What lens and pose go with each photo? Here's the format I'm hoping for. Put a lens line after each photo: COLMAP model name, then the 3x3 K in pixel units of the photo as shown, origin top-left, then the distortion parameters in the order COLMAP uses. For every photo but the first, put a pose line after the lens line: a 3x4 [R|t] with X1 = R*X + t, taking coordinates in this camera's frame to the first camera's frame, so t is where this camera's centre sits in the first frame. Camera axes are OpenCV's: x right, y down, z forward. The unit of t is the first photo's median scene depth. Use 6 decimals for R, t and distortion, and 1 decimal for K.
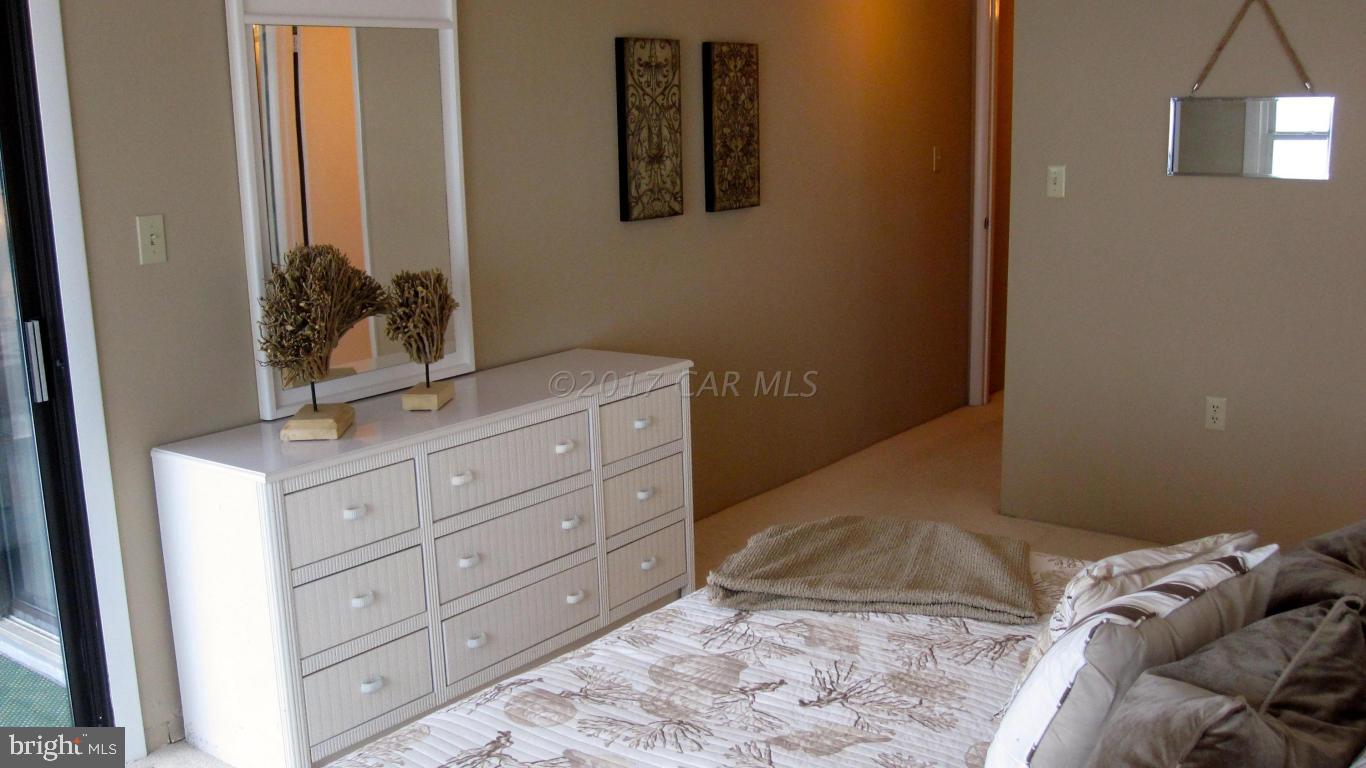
lens RADIAL K [[1352.5, 0, 683.0], [0, 1352.5, 384.0], [0, 0, 1]] dist [-0.070213, 0.032217]
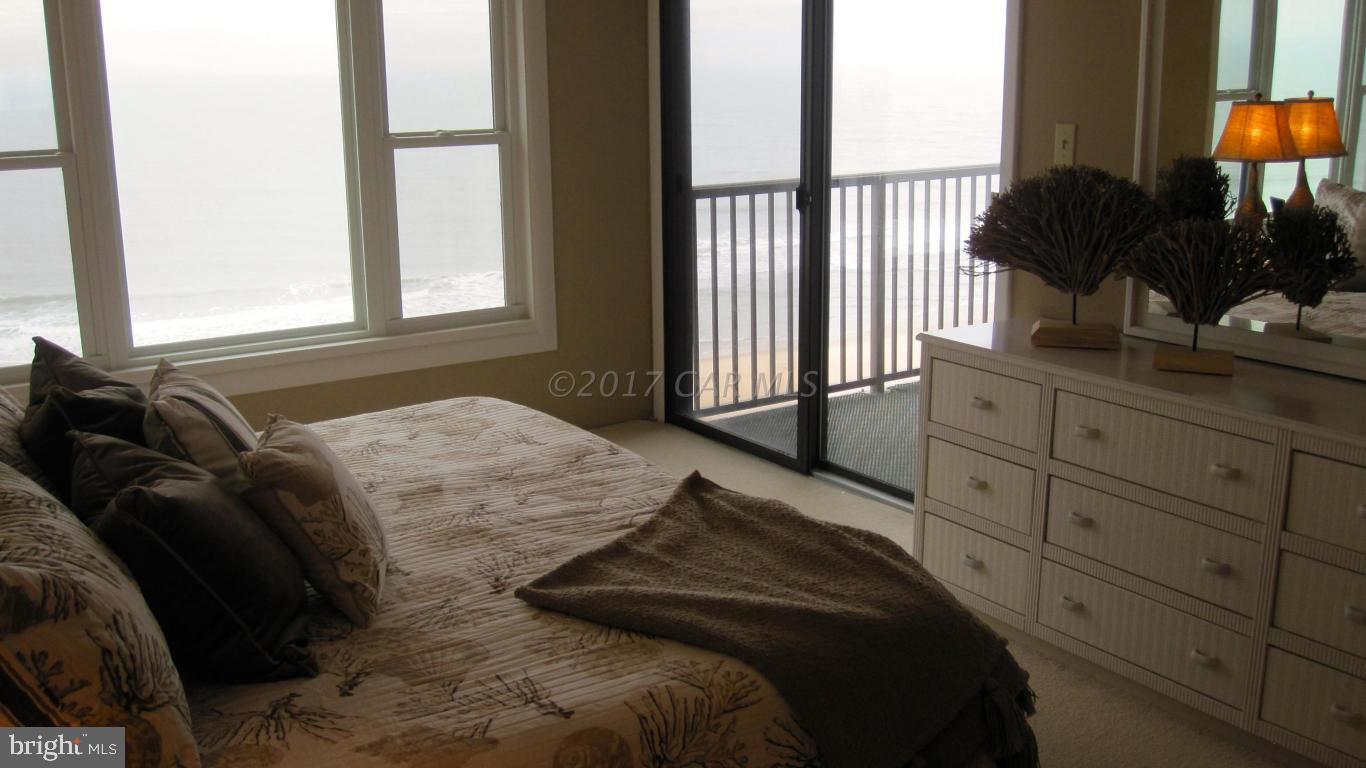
lens RADIAL K [[1352.5, 0, 683.0], [0, 1352.5, 384.0], [0, 0, 1]] dist [-0.070213, 0.032217]
pose [[-0.312143, 0.250714, -0.916356, 0.871208], [-0.186752, 0.929538, 0.317935, -0.233537], [0.931499, 0.270373, -0.243328, 1.077396]]
